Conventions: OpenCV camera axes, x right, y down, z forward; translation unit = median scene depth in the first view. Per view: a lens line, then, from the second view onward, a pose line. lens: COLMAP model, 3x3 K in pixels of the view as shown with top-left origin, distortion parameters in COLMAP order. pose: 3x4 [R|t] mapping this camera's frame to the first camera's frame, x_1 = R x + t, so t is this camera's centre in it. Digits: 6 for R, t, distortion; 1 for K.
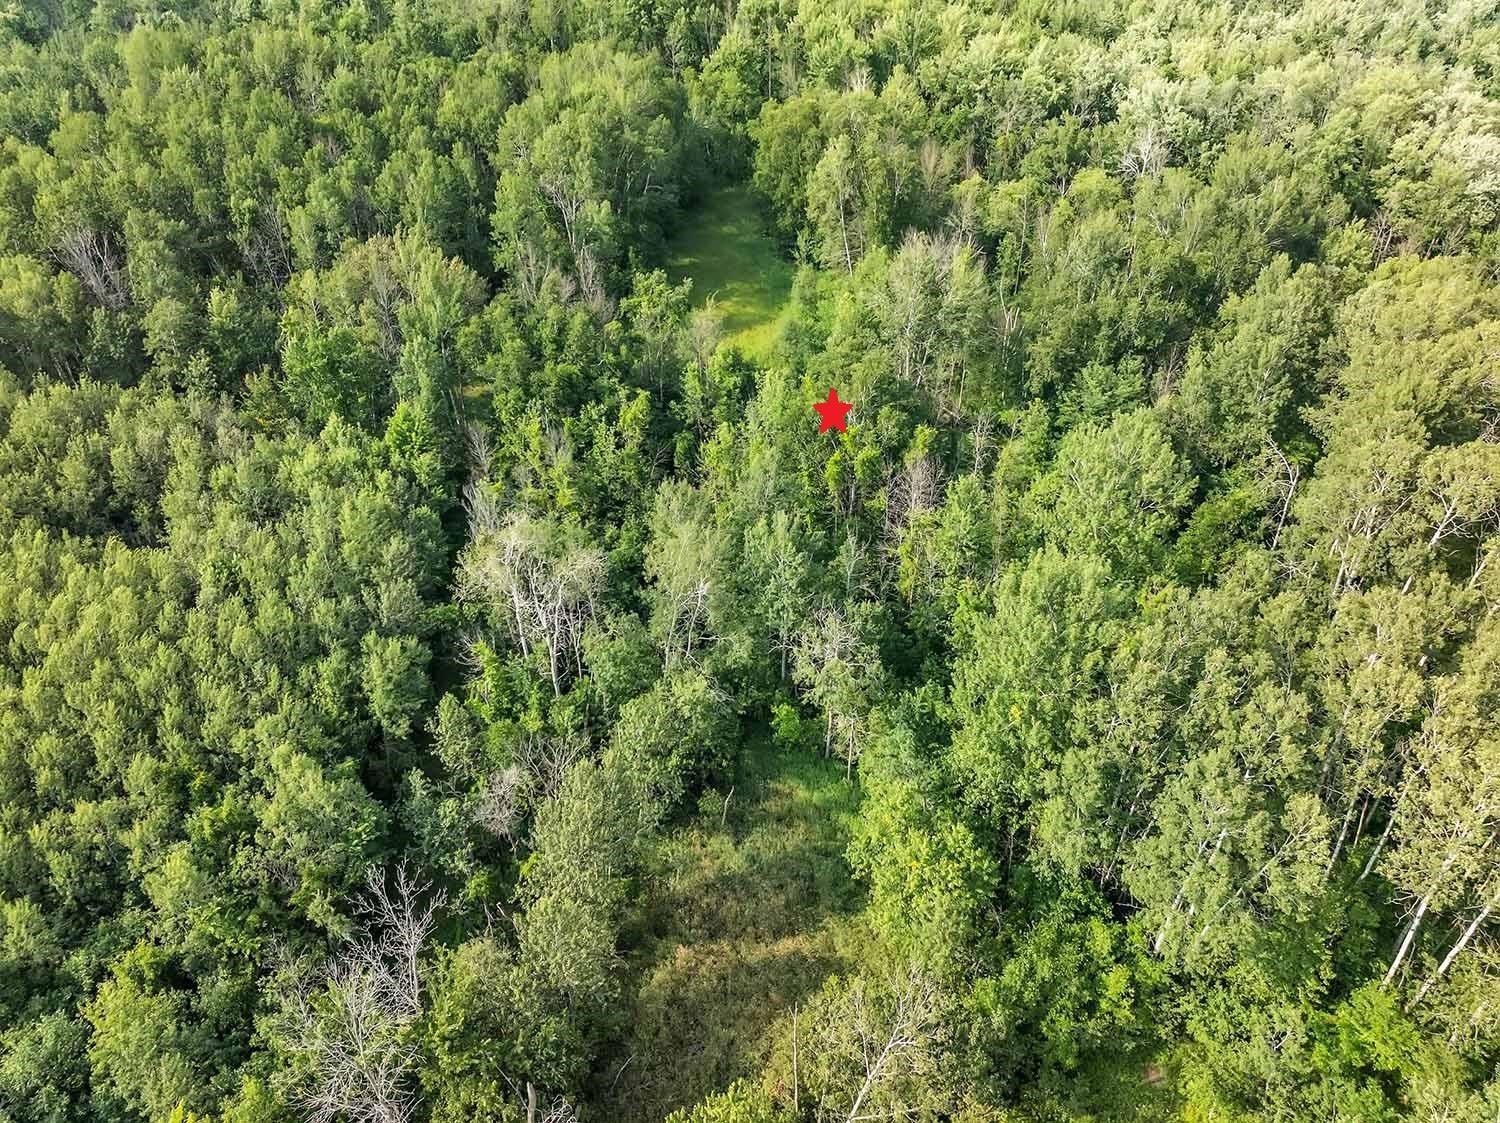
lens RADIAL K [[1045.3, 0, 750.1], [0, 1045.3, 565.5], [0, 0, 1]] dist [-0.041571, 0.001208]
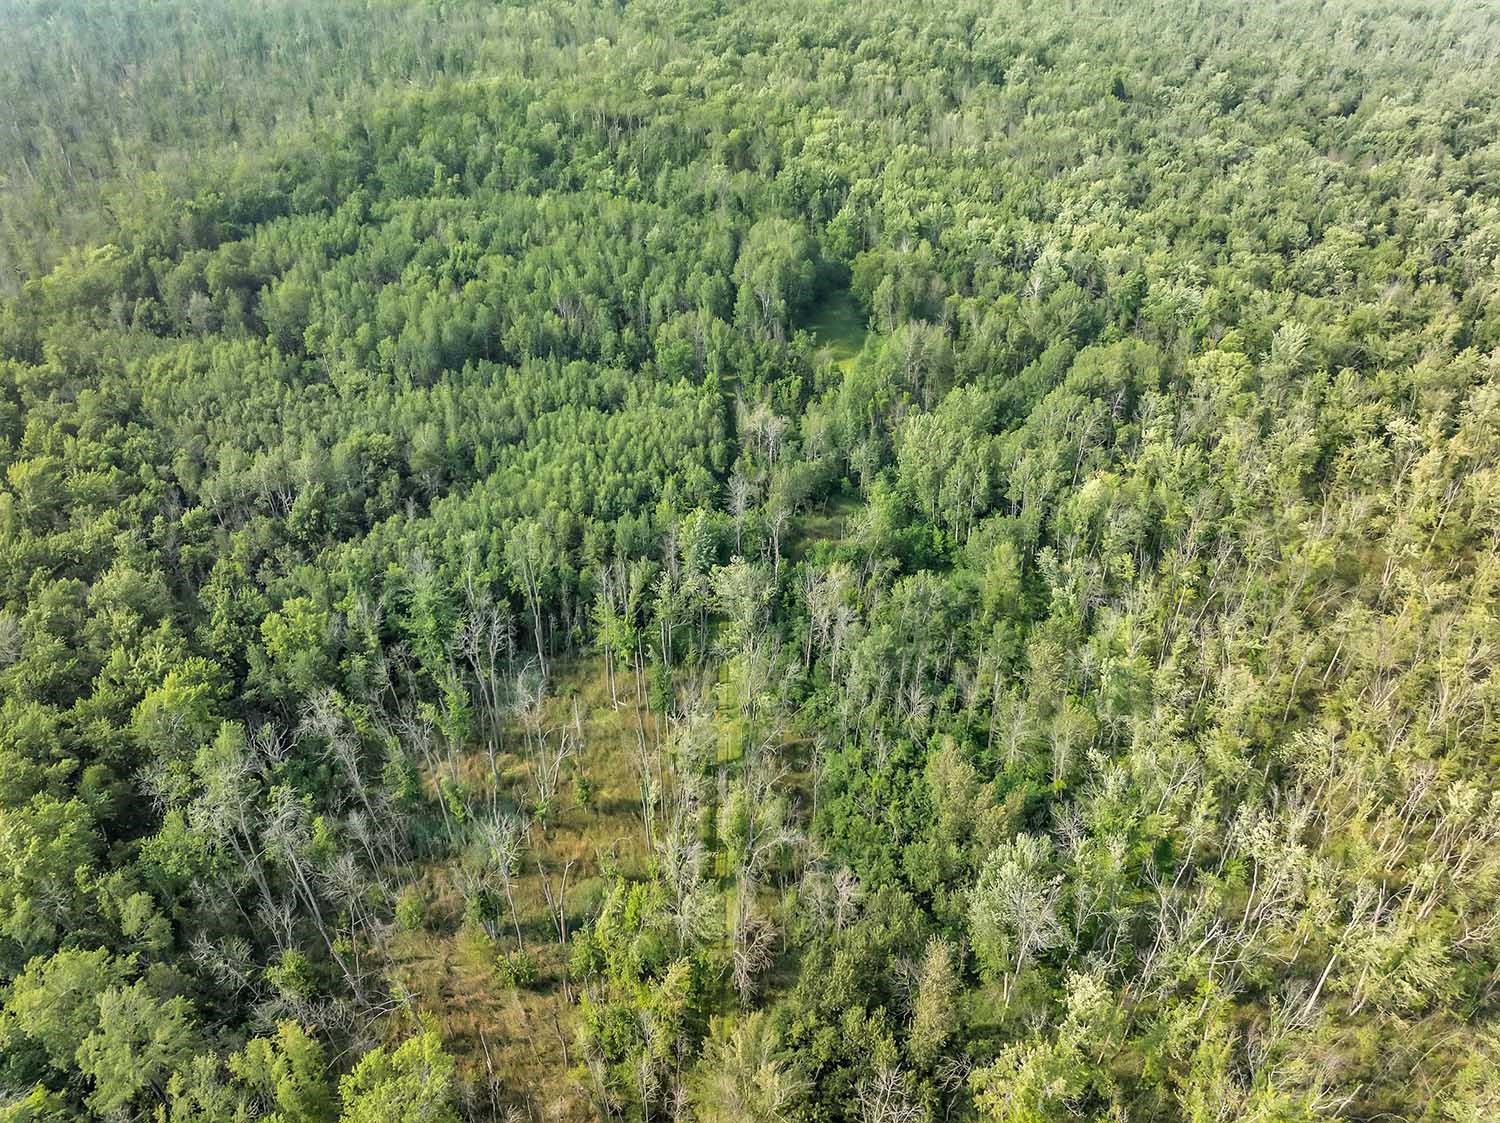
lens RADIAL K [[1045.3, 0, 749.7], [0, 1045.3, 558.0], [0, 0, 1]] dist [-0.041571, 0.001208]
pose [[0.994168, 0.064190, -0.086660, 0.023367], [-0.070096, 0.995293, -0.066923, 0.408062], [0.081957, 0.072607, 0.993988, -1.360140]]
